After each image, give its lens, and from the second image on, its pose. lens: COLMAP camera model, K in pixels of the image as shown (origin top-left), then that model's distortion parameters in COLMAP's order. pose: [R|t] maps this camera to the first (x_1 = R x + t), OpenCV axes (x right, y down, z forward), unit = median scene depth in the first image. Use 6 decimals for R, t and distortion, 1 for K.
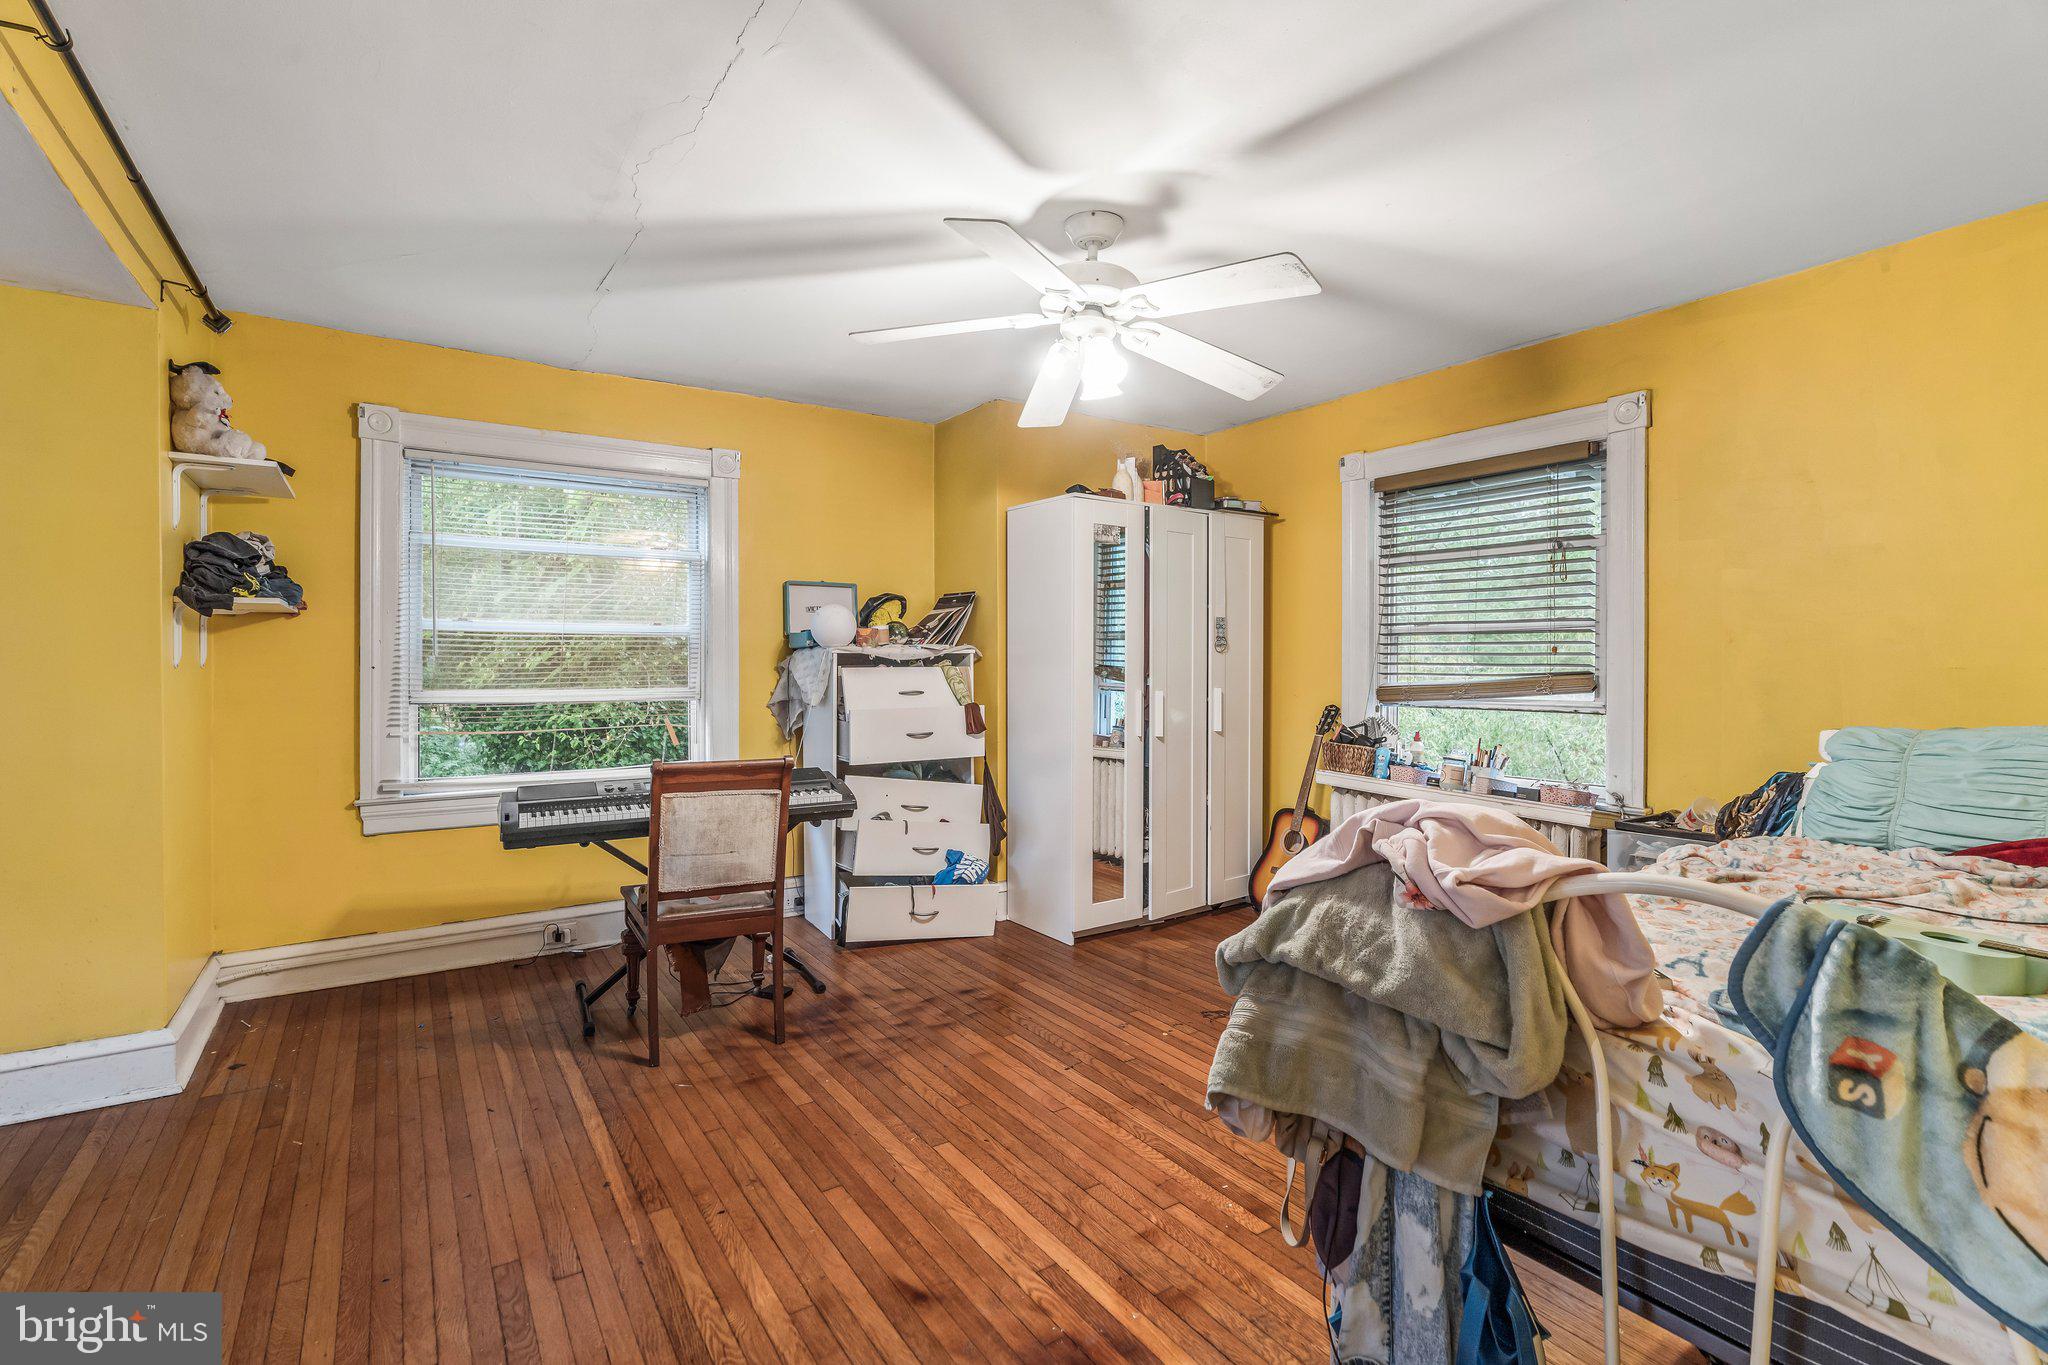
lens RADIAL K [[958.6, 0, 1024.0], [0, 958.6, 682.5], [0, 0, 1]] dist [-0.001041, 0.000062]
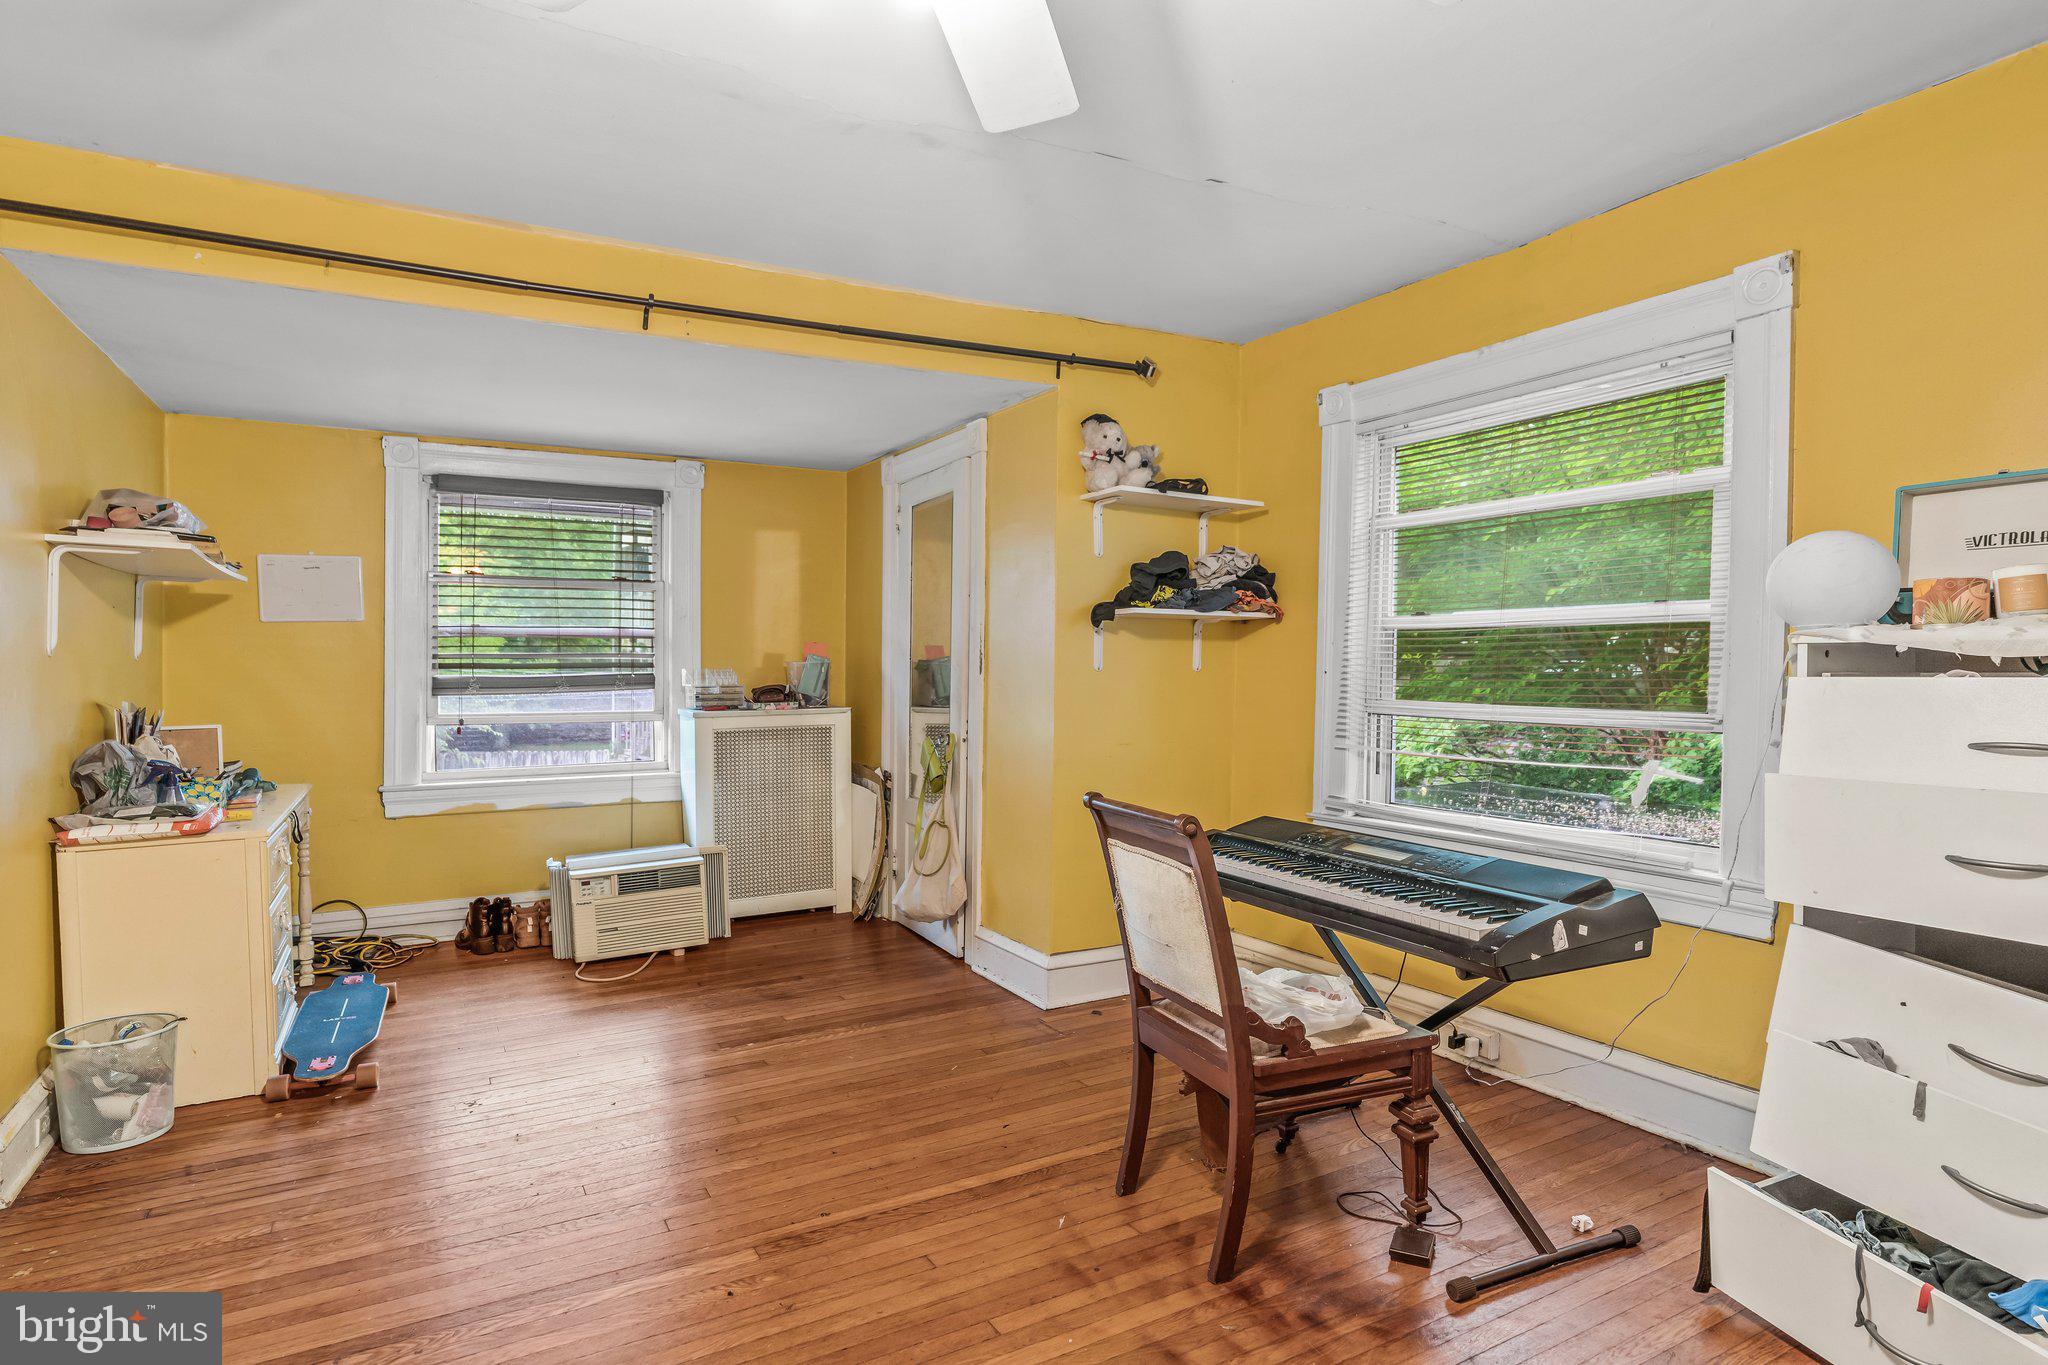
lens RADIAL K [[1064.0, 0, 1024.0], [0, 1064.0, 682.5], [0, 0, 1]] dist [0.002364, 0.000402]
pose [[-0.069686, 0.010113, -0.997518, 0.457647], [-0.024889, 0.999620, 0.011874, -0.013766], [0.997258, 0.025655, -0.069408, 0.969995]]
